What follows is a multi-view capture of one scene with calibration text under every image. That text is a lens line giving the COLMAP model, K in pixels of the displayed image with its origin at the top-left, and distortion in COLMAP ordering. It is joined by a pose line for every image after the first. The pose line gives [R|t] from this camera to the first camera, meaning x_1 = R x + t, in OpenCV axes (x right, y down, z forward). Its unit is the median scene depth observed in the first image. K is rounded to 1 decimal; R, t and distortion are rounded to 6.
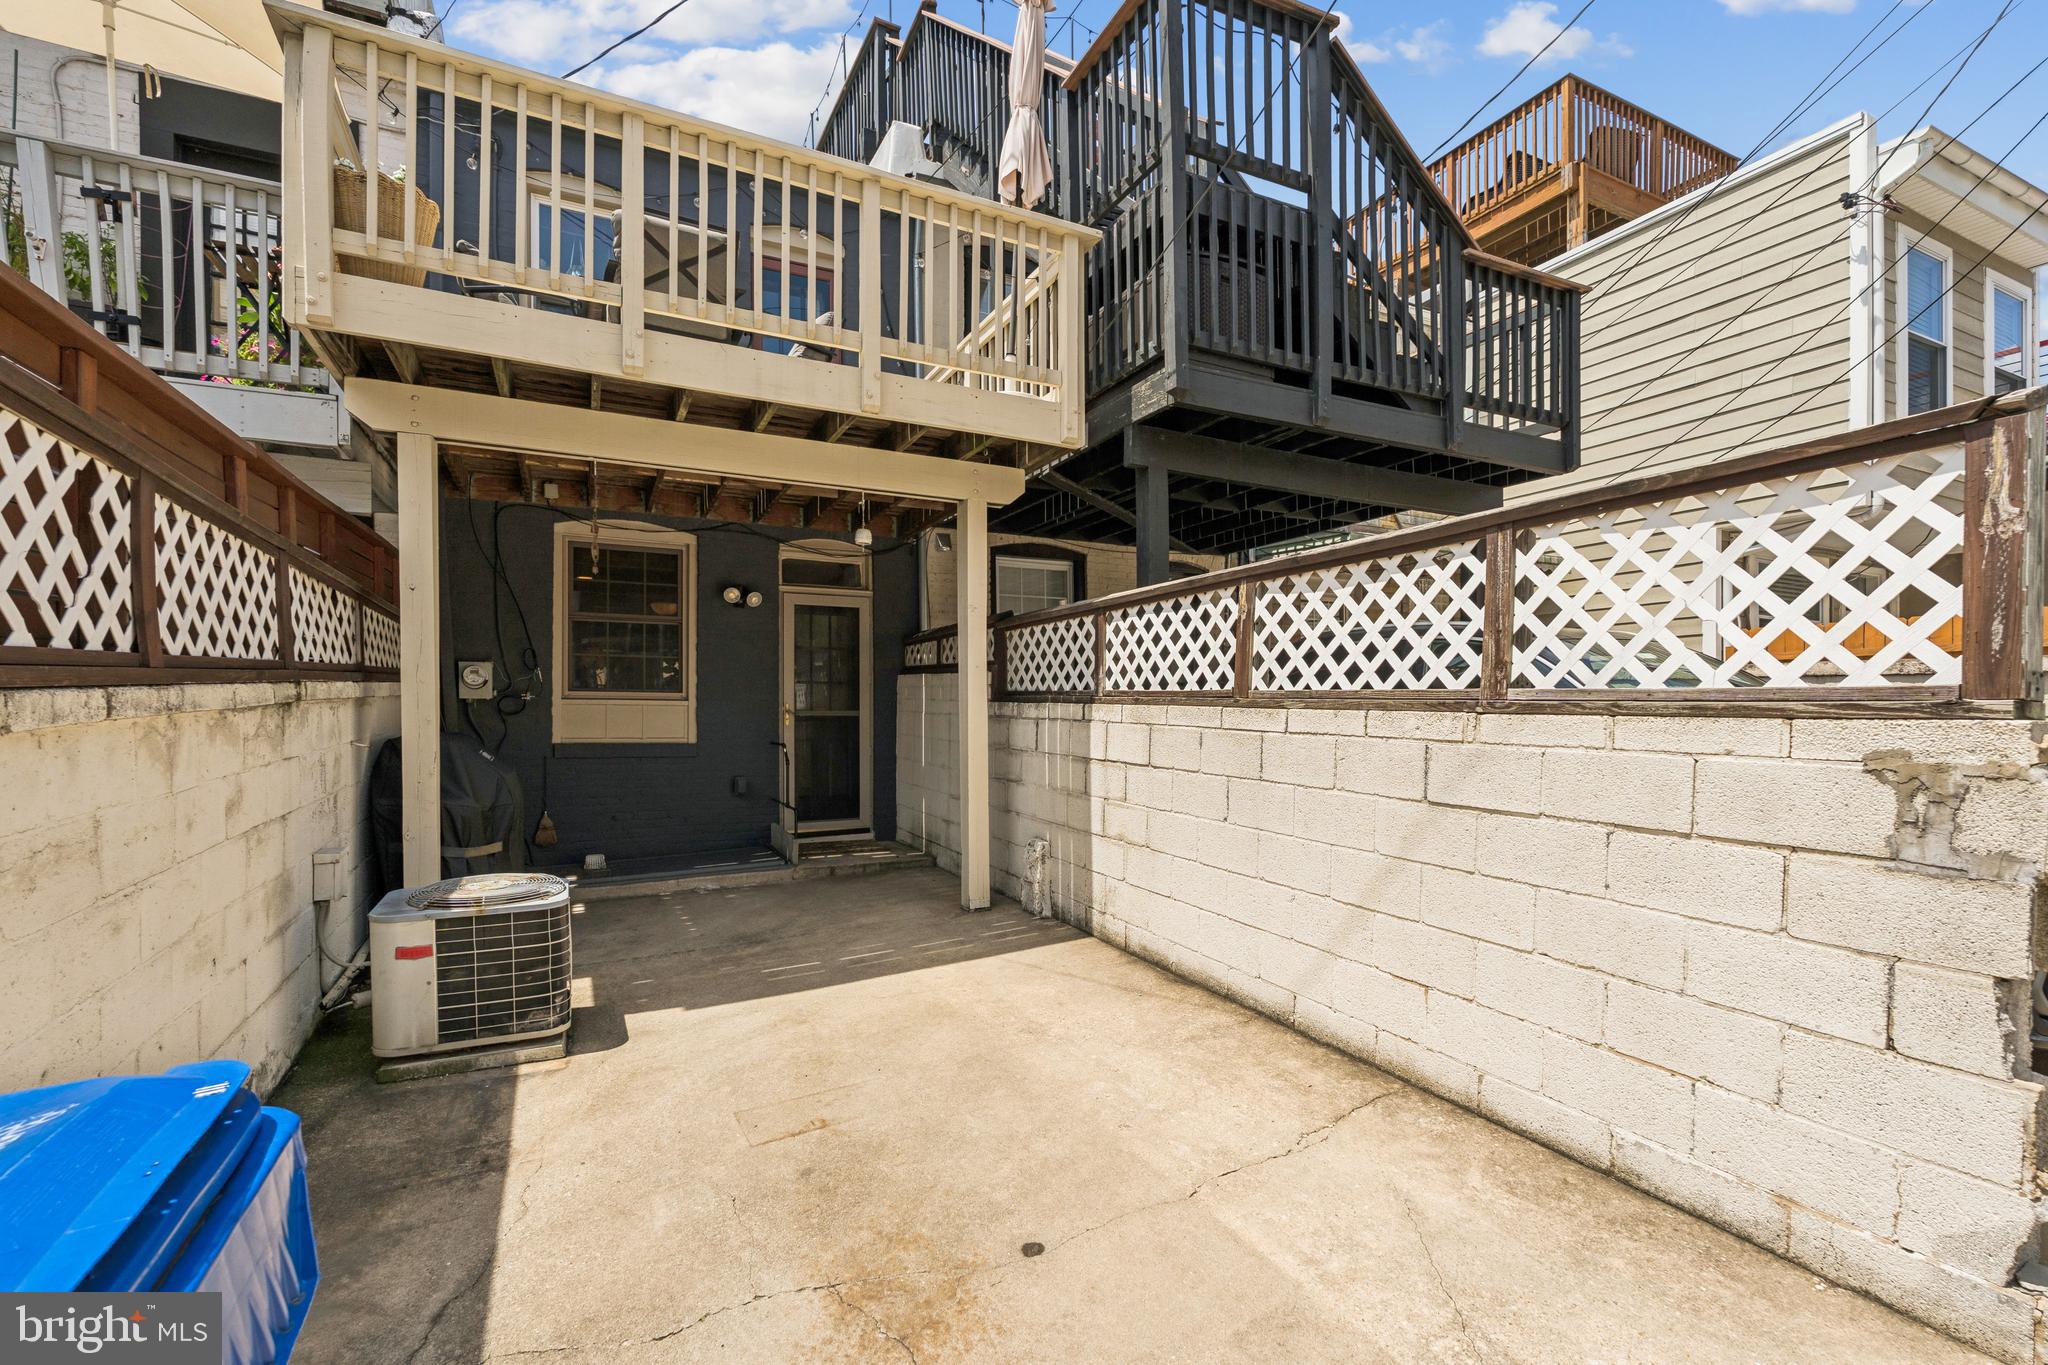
lens RADIAL K [[939.1, 0, 1019.8], [0, 939.1, 715.4], [0, 0, 1]] dist [-0.000186, -0.000784]
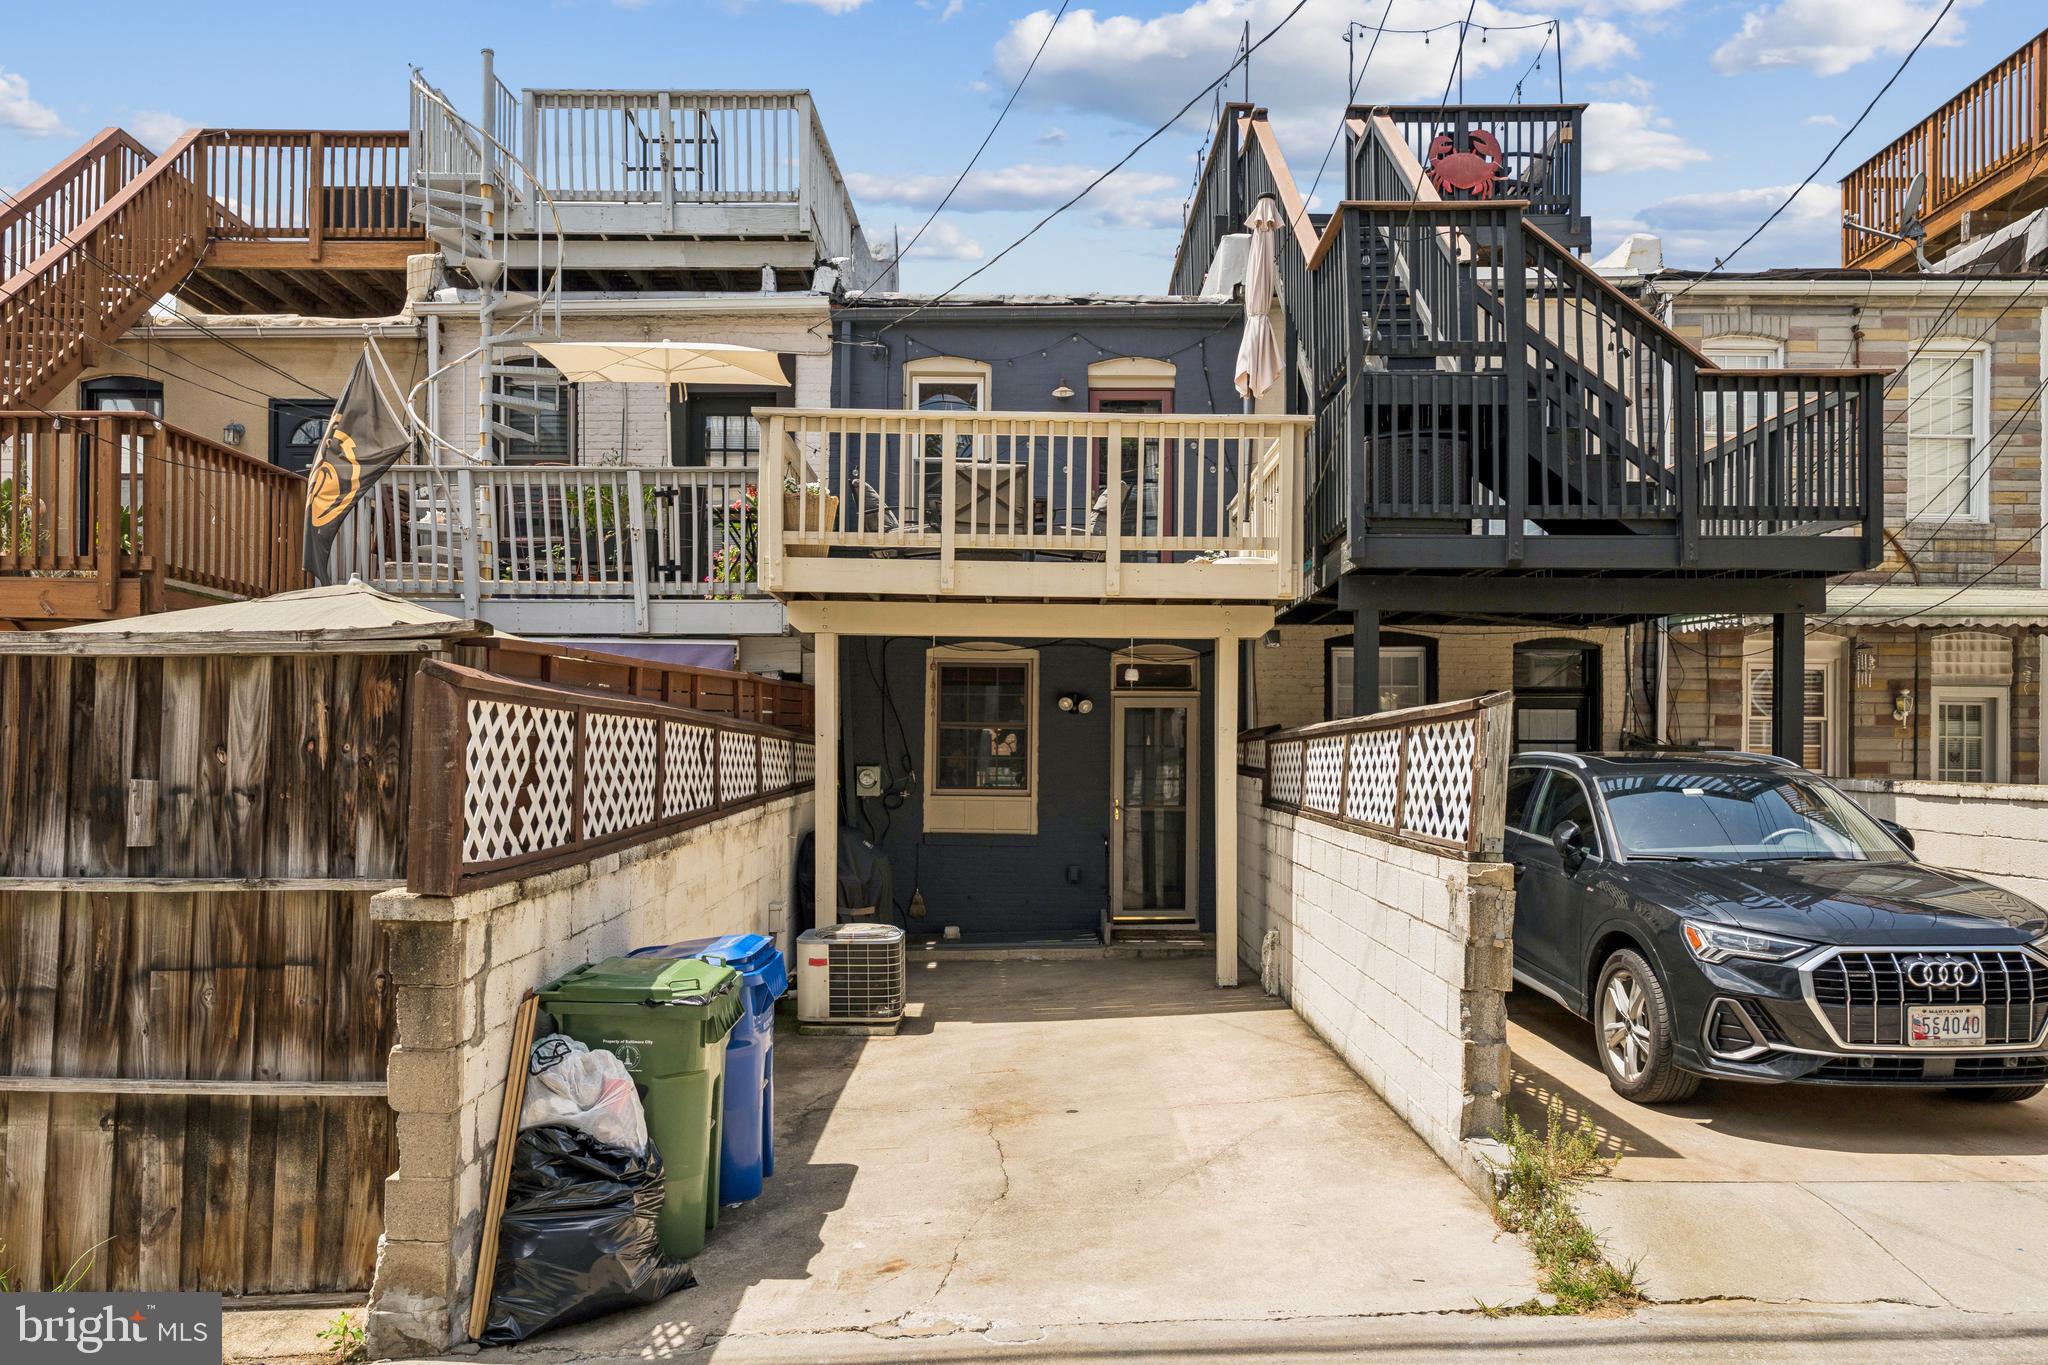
lens RADIAL K [[1733.6, 0, 1024.0], [0, 1733.6, 682.5], [0, 0, 1]] dist [0.004426, 0.000235]
pose [[0.889030, -0.013002, -0.457665, 0.938522], [-0.005163, 0.999248, -0.038417, -0.114769], [0.457821, 0.036517, 0.888294, -1.360702]]
